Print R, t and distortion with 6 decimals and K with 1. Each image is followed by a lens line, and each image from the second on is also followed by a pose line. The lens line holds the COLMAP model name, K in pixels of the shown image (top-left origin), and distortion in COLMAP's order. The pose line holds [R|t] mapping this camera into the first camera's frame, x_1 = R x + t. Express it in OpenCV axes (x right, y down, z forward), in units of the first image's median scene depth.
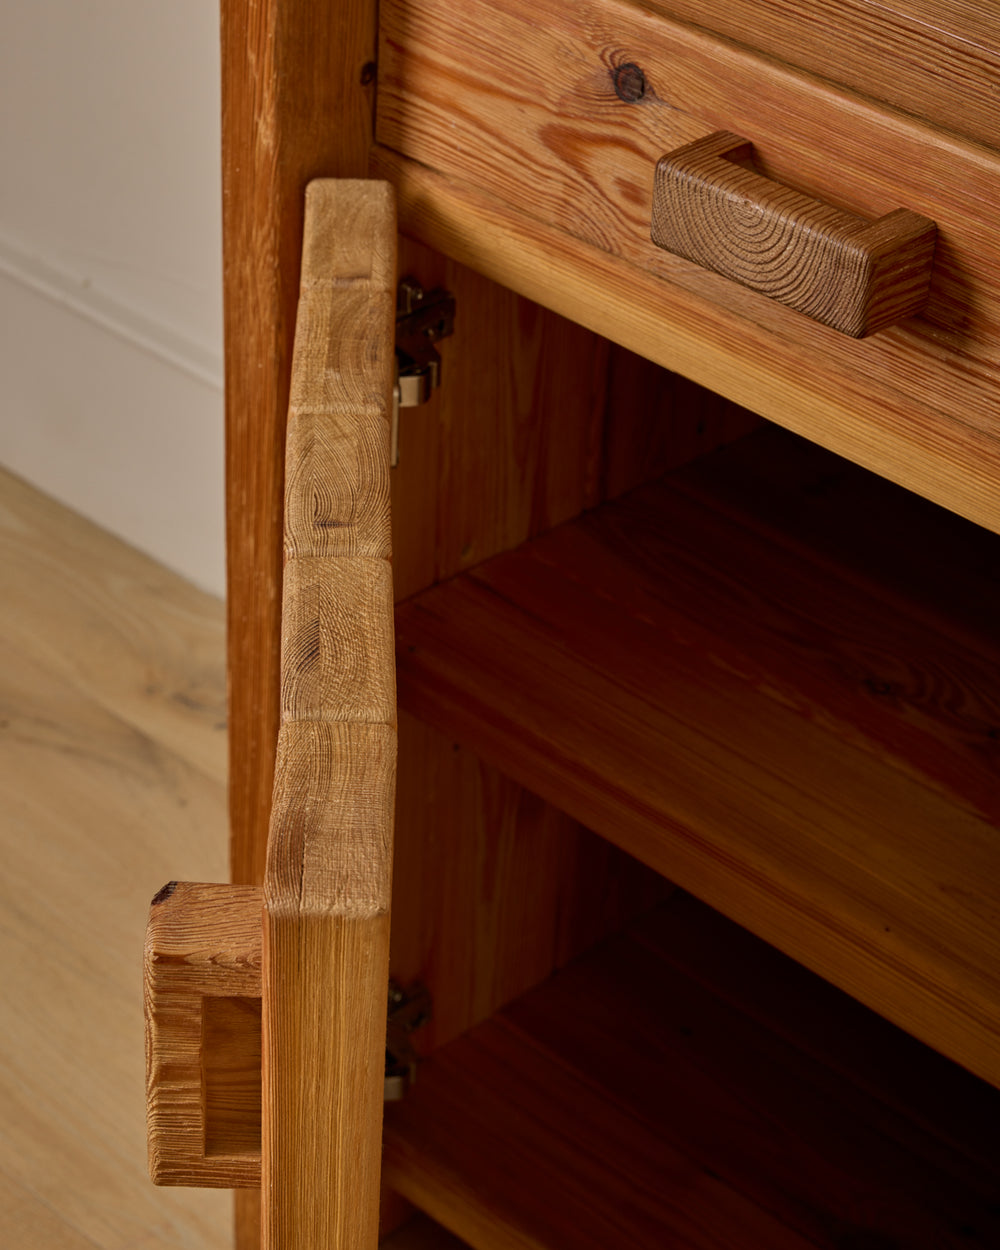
lens RADIAL K [[3172.2, 0, 500.0], [0, 3172.2, 625.4], [0, 0, 1]] dist [-0.402535, 3.609272]
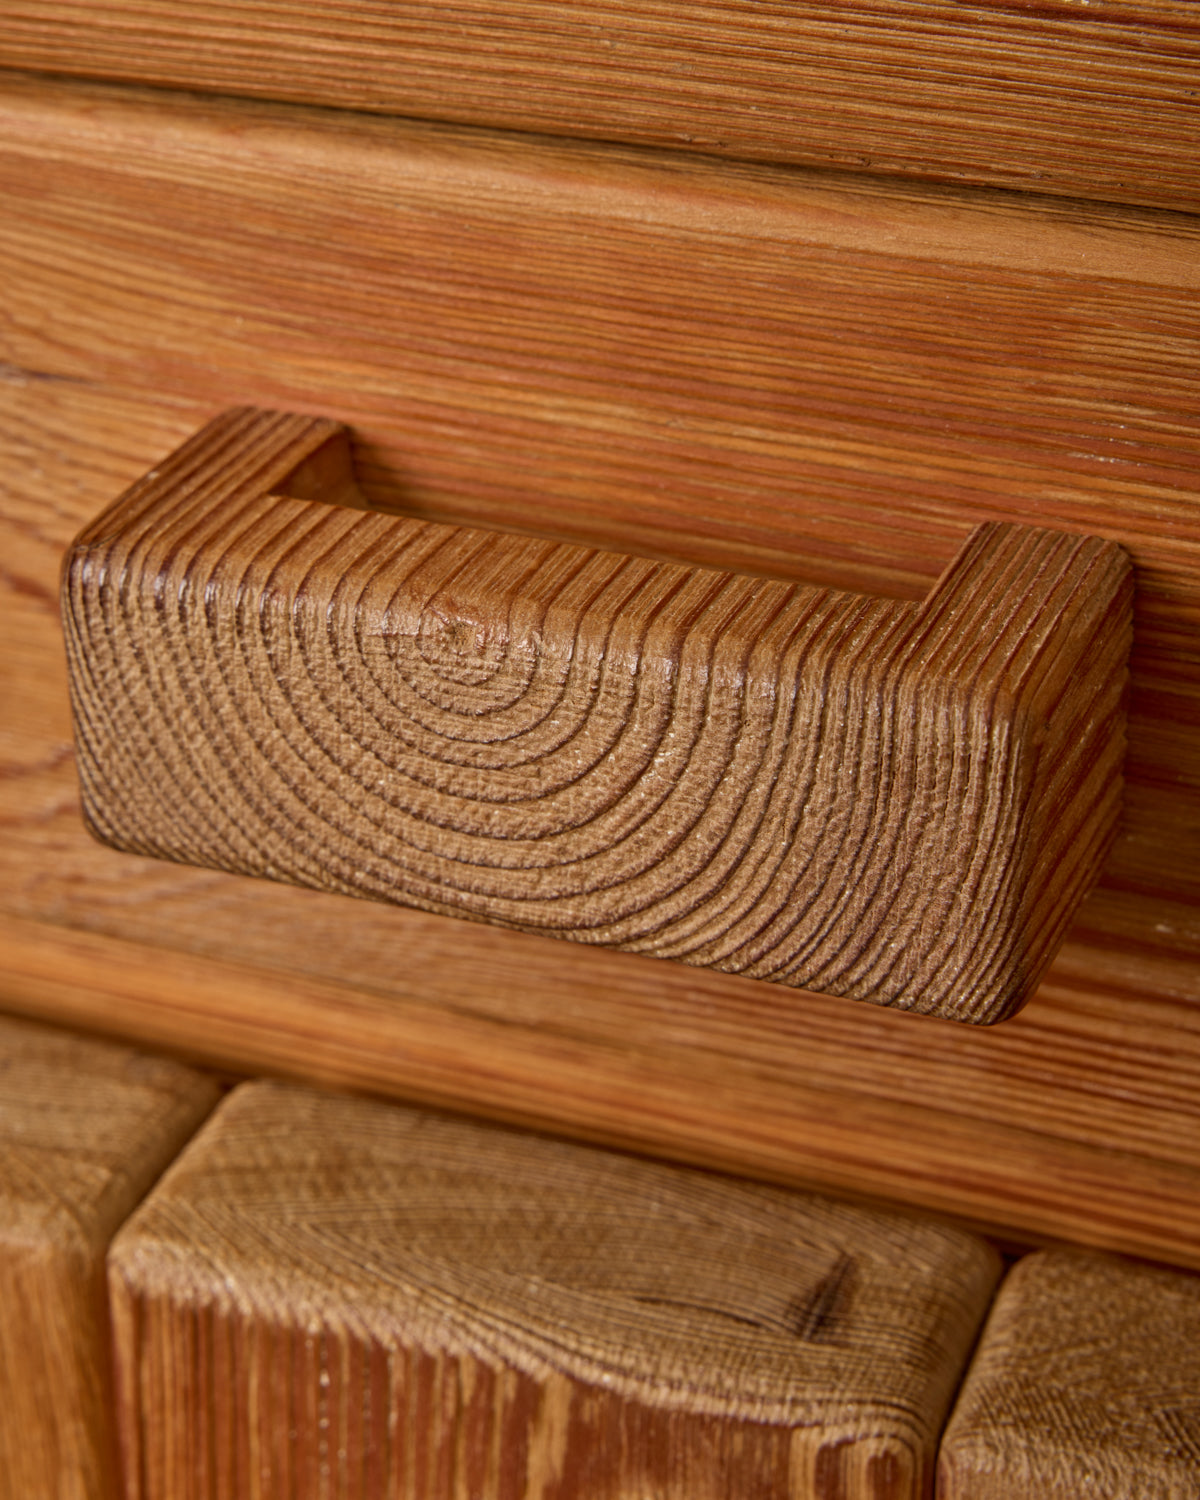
lens RADIAL K [[3806.7, 0, 600.0], [0, 3806.7, 750.5], [0, 0, 1]] dist [-0.402535, 3.609272]
pose [[0.925699, -0.226279, 0.303115, -0.012001], [0.251722, 0.966651, -0.047131, -0.104424], [-0.282342, 0.119929, 0.951788, 0.677517]]
